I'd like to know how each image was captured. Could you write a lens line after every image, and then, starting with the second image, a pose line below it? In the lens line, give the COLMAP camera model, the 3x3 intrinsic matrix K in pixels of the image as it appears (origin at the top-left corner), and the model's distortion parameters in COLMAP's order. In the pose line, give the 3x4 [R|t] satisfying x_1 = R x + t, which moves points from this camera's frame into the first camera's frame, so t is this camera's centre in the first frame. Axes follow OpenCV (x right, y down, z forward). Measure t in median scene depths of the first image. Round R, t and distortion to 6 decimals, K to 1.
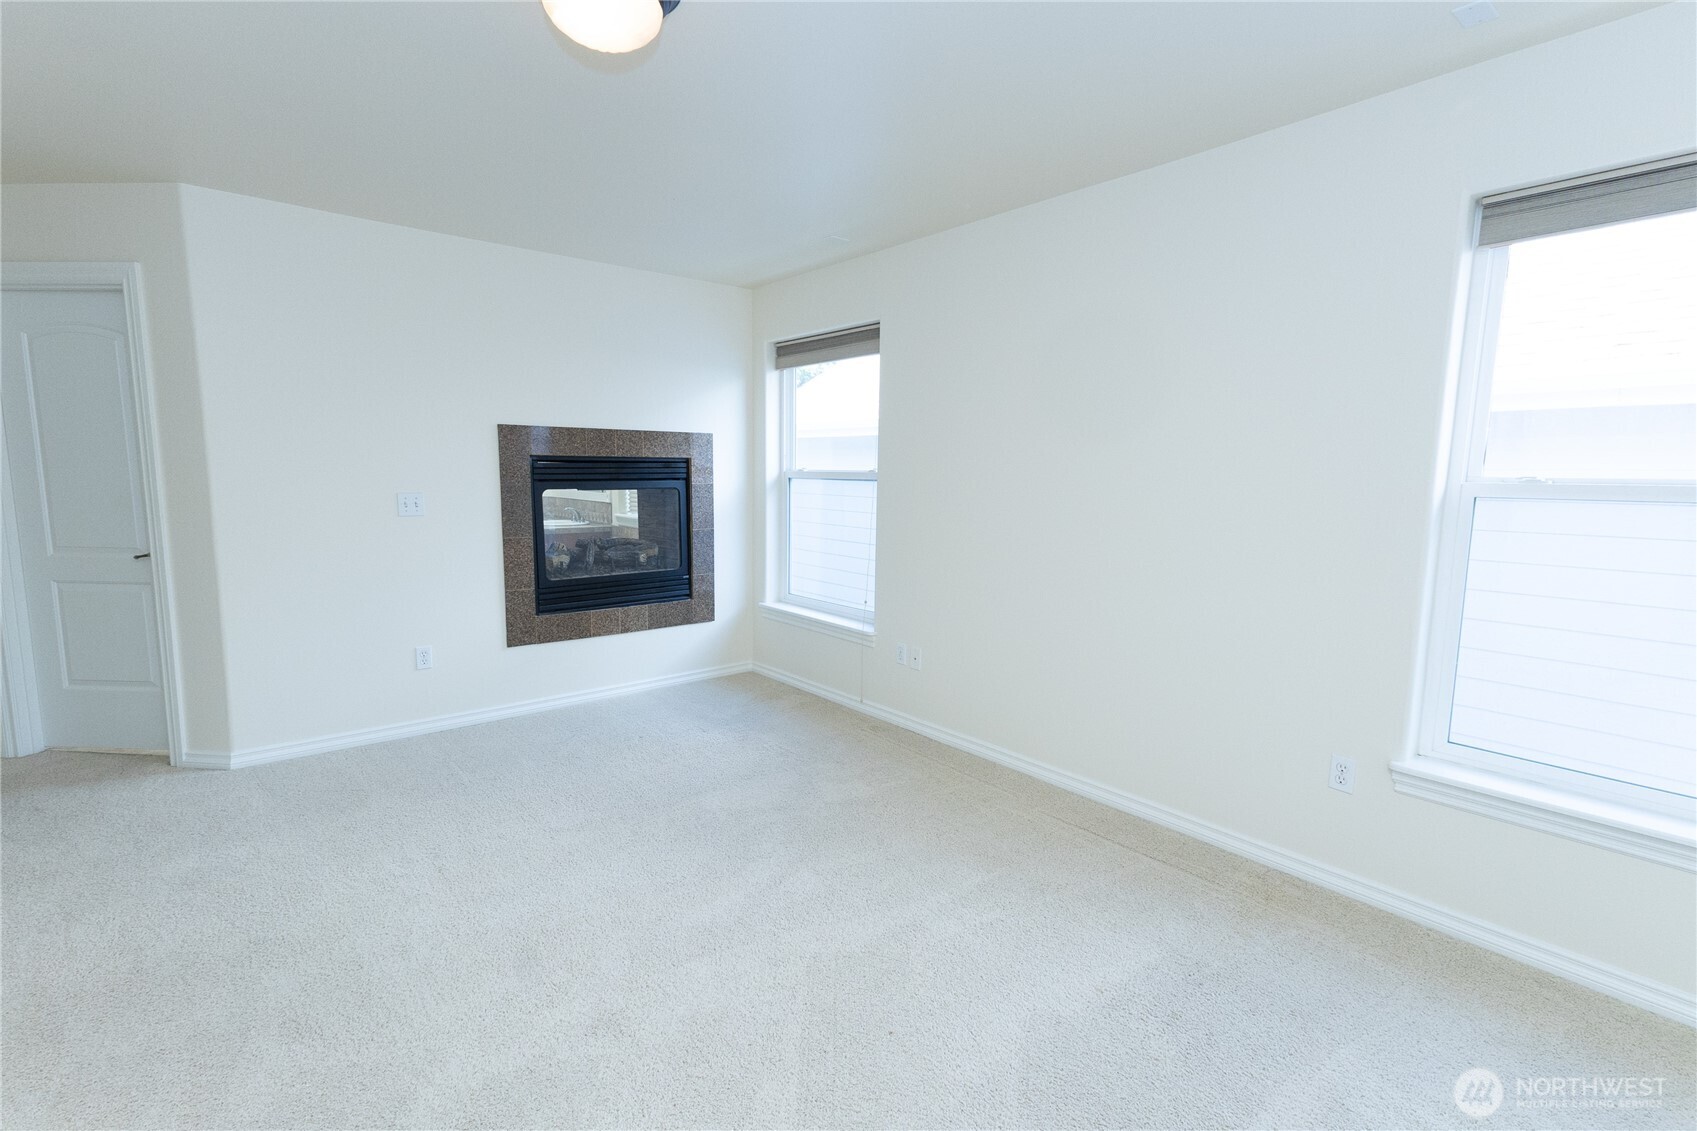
lens RADIAL K [[806.2, 0, 848.2], [0, 806.2, 583.6], [0, 0, 1]] dist [0.002811, 0.000432]
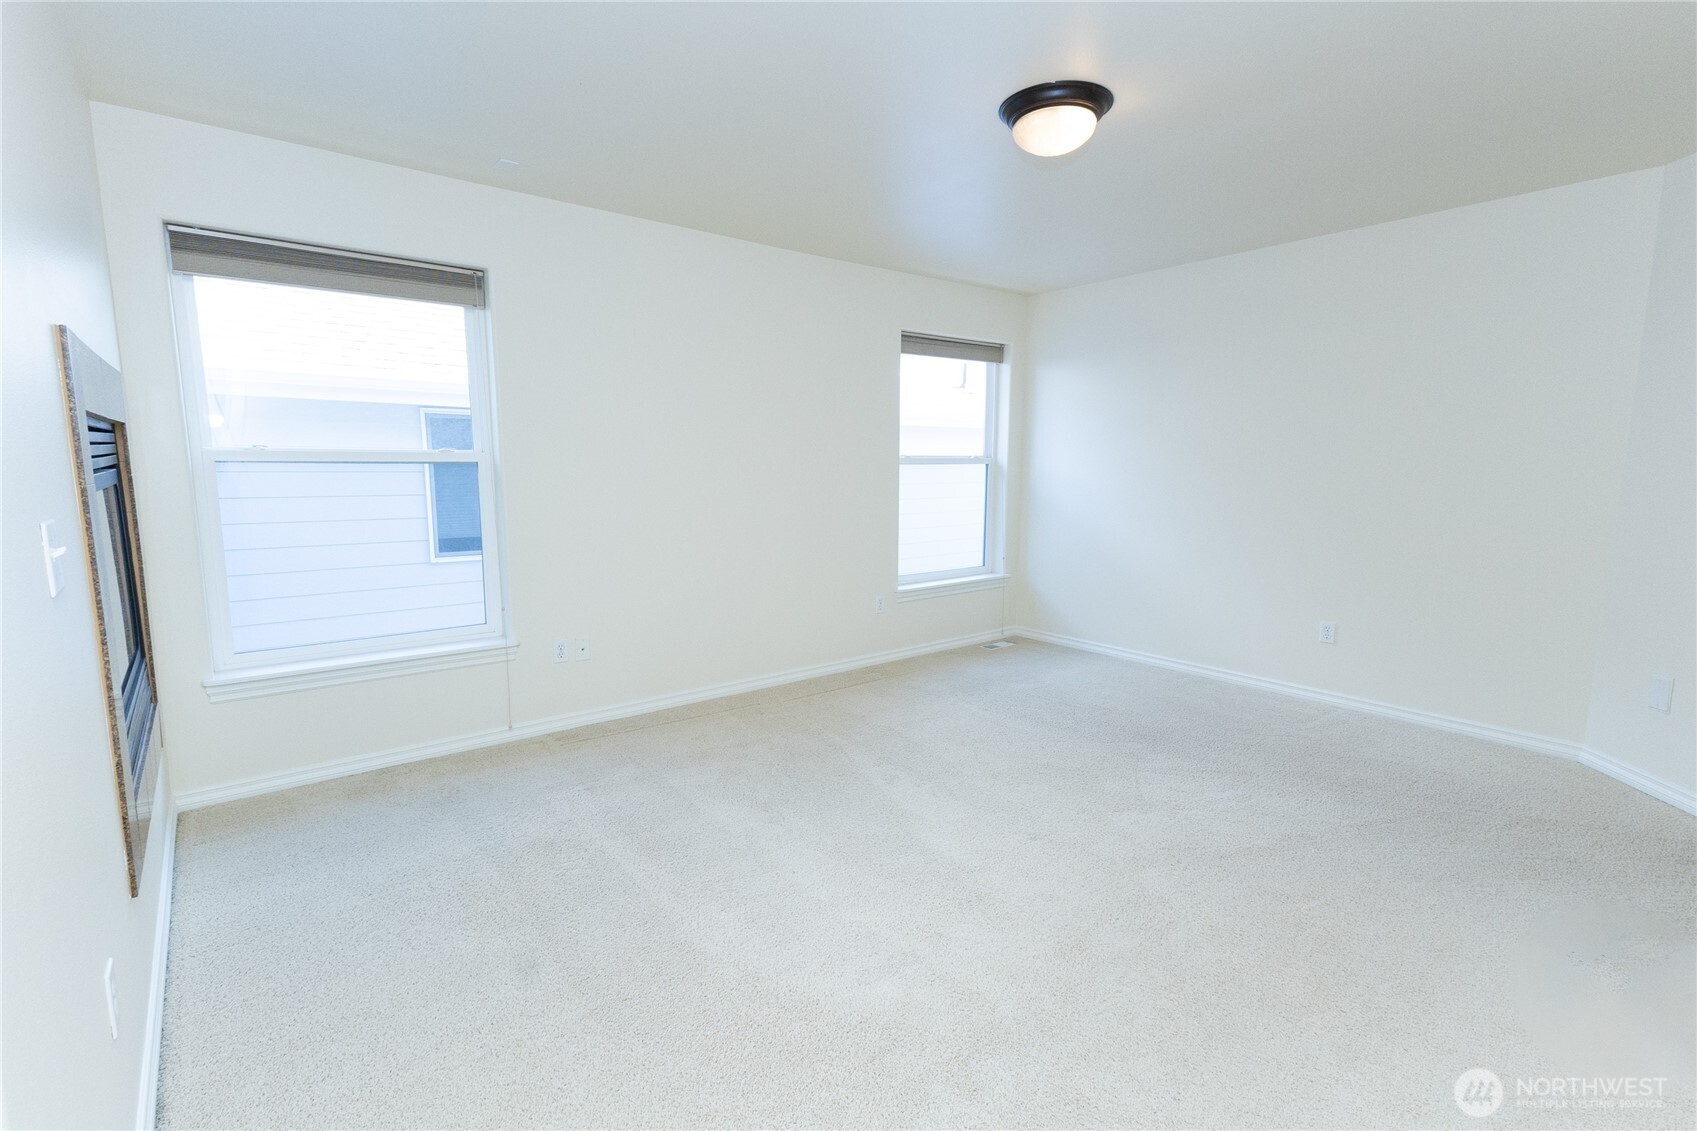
lens RADIAL K [[775.1, 0, 838.1], [0, 775.1, 563.7], [0, 0, 1]] dist [0.019853, 0.000337]
pose [[-0.011379, -0.154368, 0.987948, -0.778393], [0.133227, 0.978969, 0.154500, -0.105238], [-0.991020, 0.133379, 0.009426, 0.660233]]
